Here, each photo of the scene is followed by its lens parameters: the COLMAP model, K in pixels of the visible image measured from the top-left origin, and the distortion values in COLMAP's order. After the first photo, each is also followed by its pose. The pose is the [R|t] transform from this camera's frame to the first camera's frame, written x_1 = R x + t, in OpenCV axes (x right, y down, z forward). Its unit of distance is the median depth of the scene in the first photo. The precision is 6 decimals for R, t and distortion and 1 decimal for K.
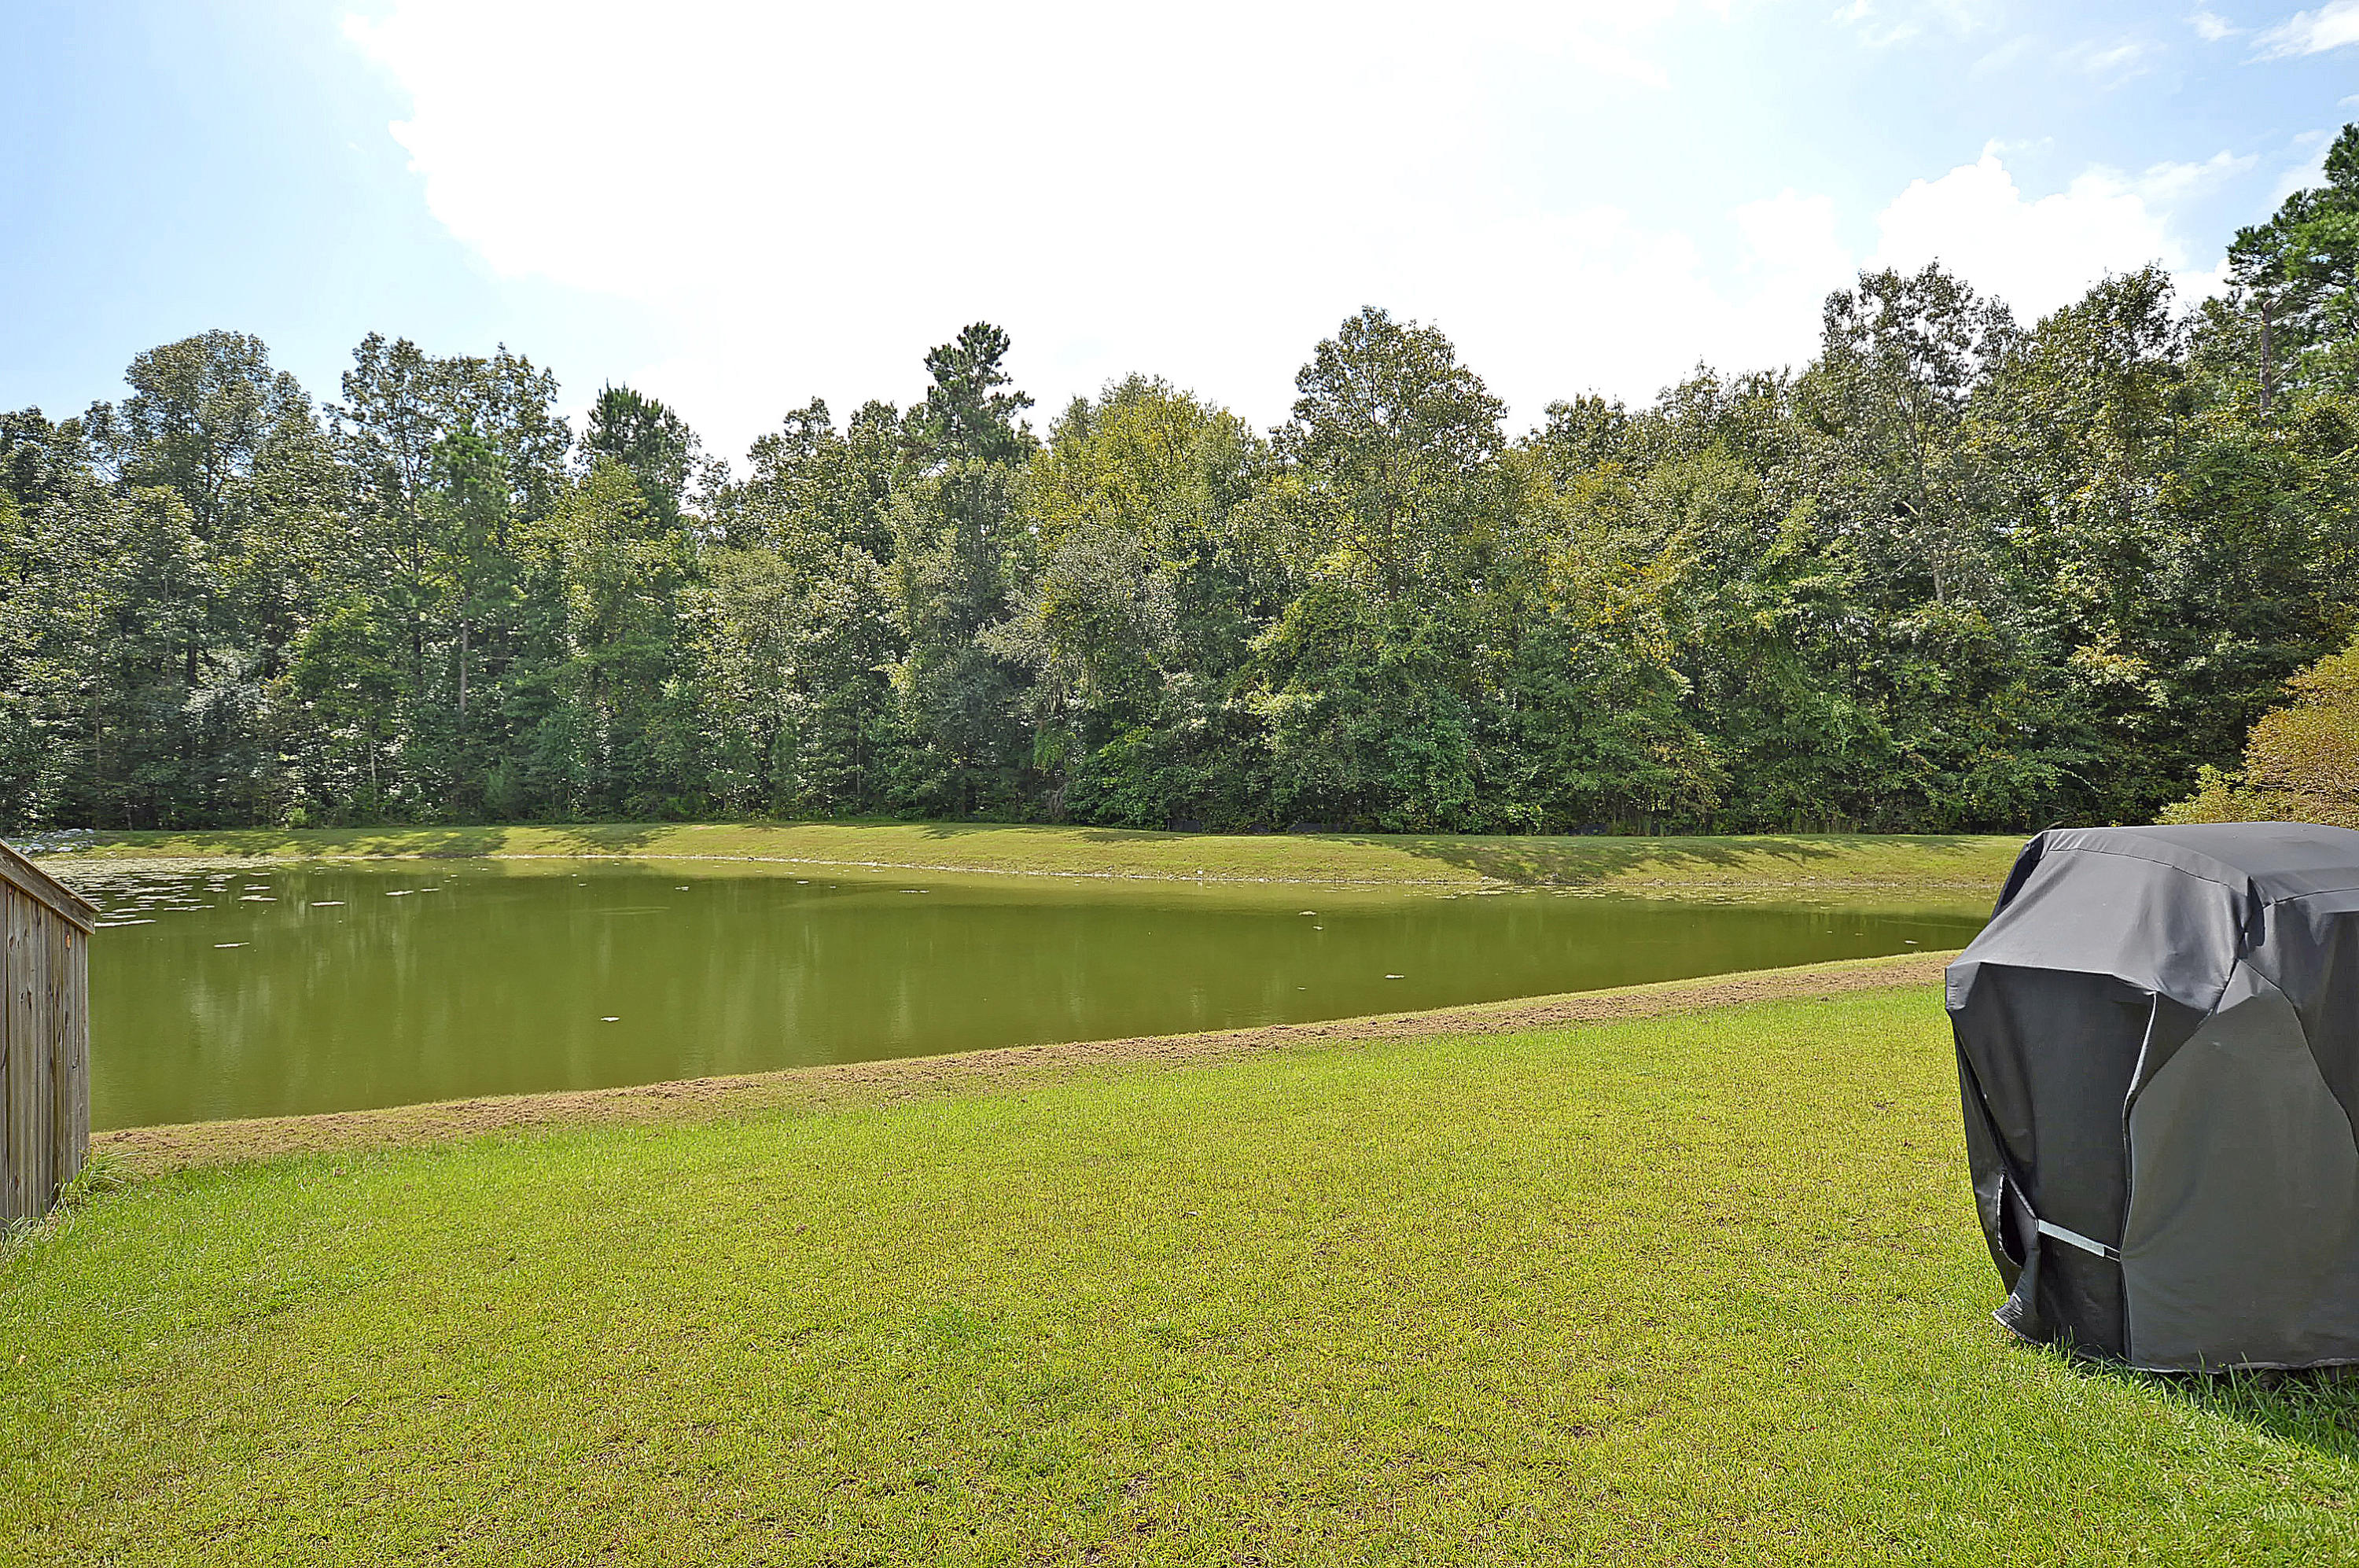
lens RADIAL K [[1450.5, 0, 1182.5], [0, 1450.5, 777.8], [0, 0, 1]] dist [0.031005, 0.002745]
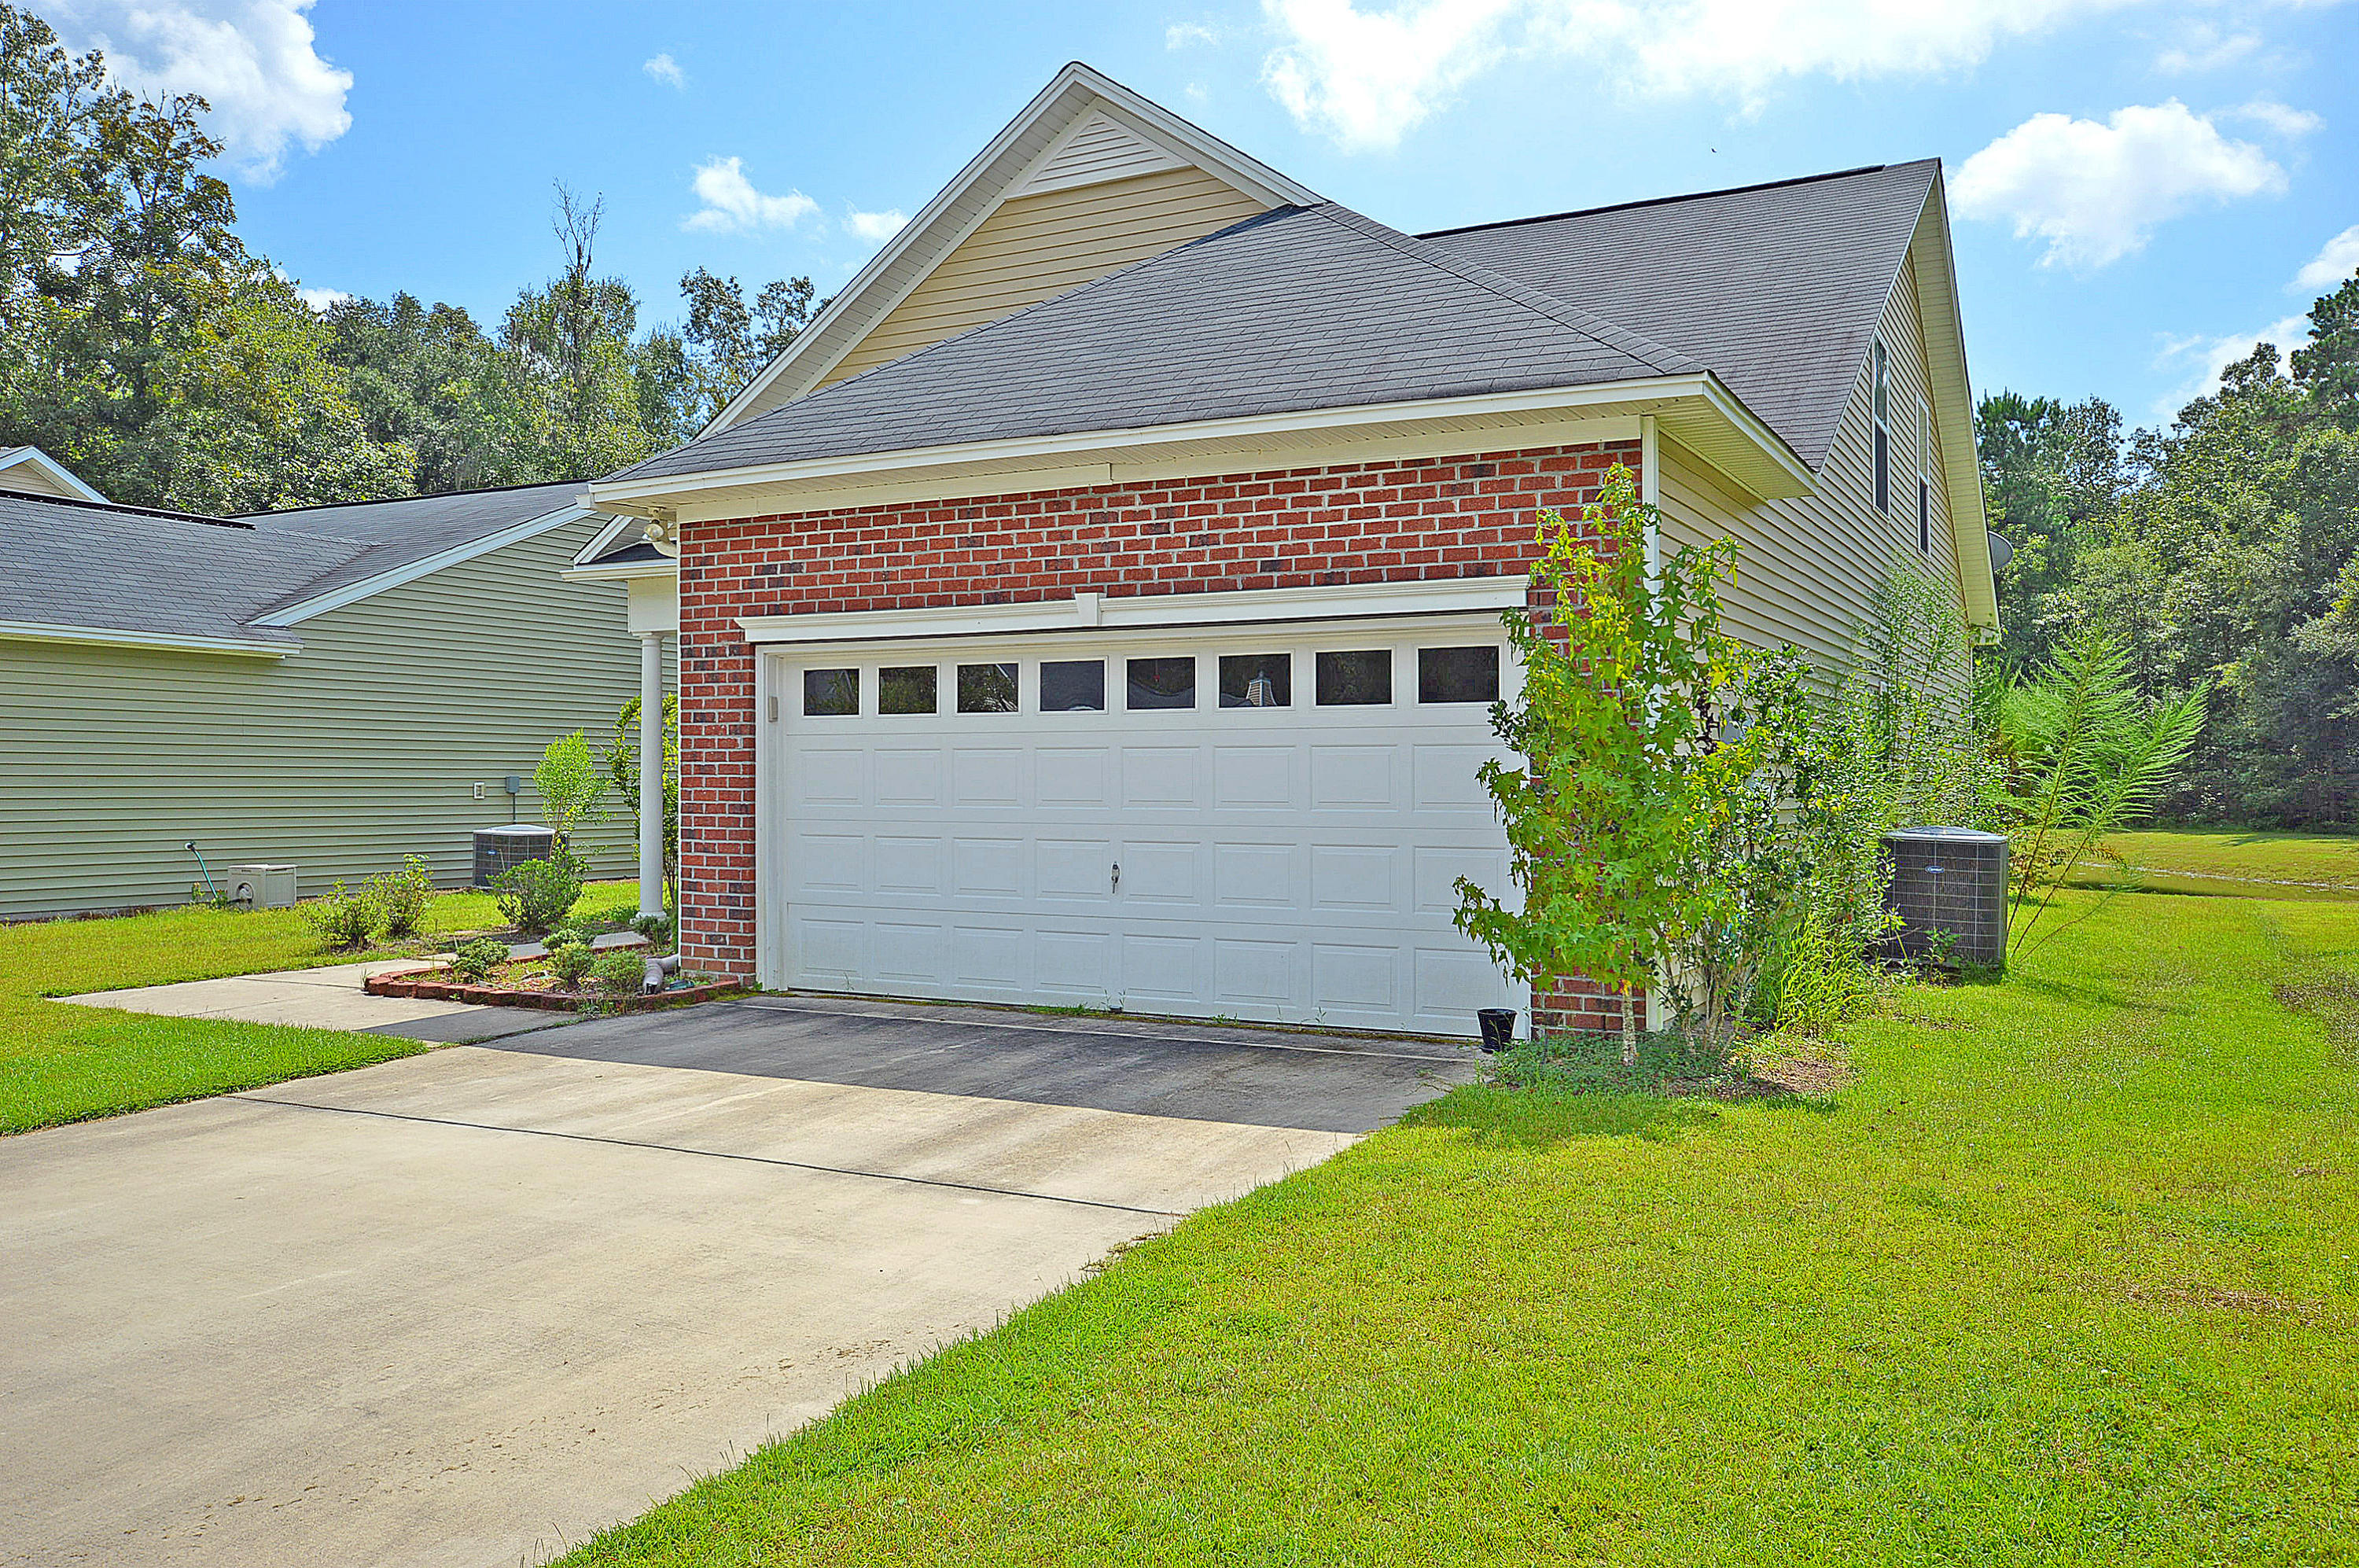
lens RADIAL K [[1867.5, 0, 1162.0], [0, 1867.5, 782.5], [0, 0, 1]] dist [0.011814, 0.012615]
pose [[0.598644, -0.001853, -0.801013, 0.356028], [0.004759, 0.999988, 0.001243, -0.006068], [0.801001, -0.004556, 0.598645, -0.276137]]
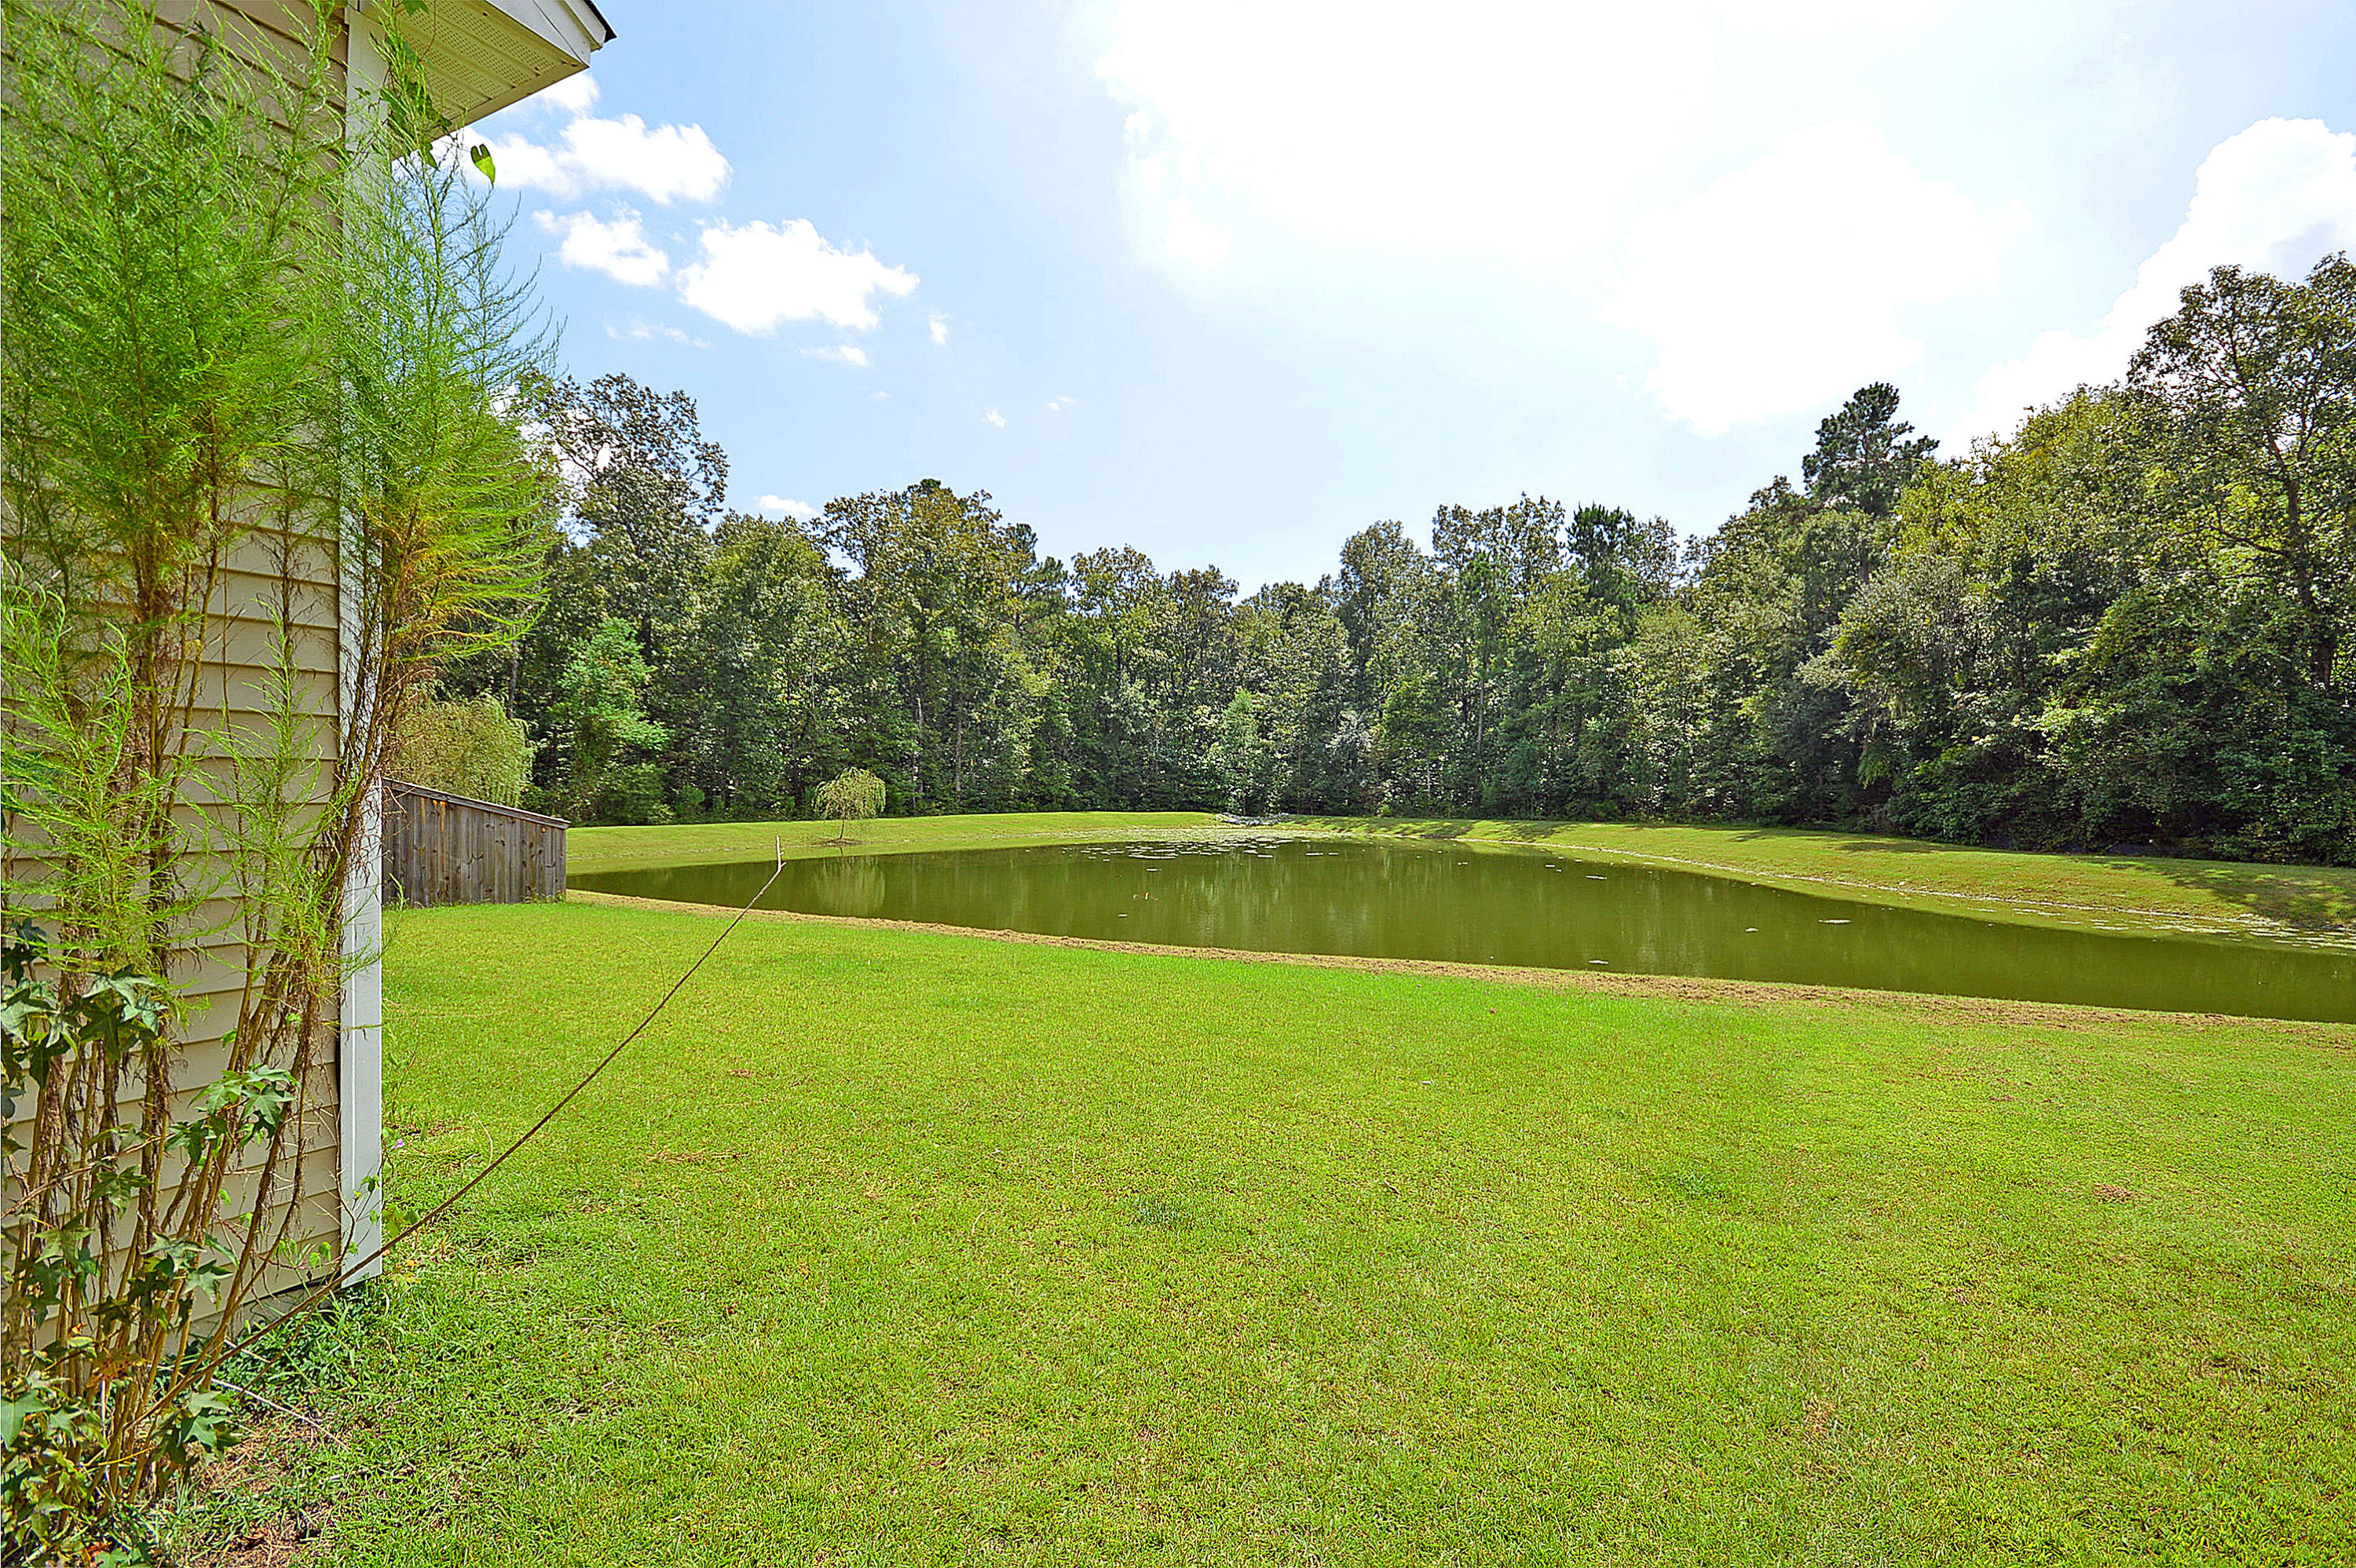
lens RADIAL K [[1061.9, 0, 1147.8], [0, 1061.9, 819.6], [0, 0, 1]] dist [-0.001314, -0.000038]
pose [[0.600025, 0.034631, -0.799232, 0.208940], [-0.011308, 0.999330, 0.034812, -0.001282], [0.799902, -0.011850, 0.600014, 0.069580]]
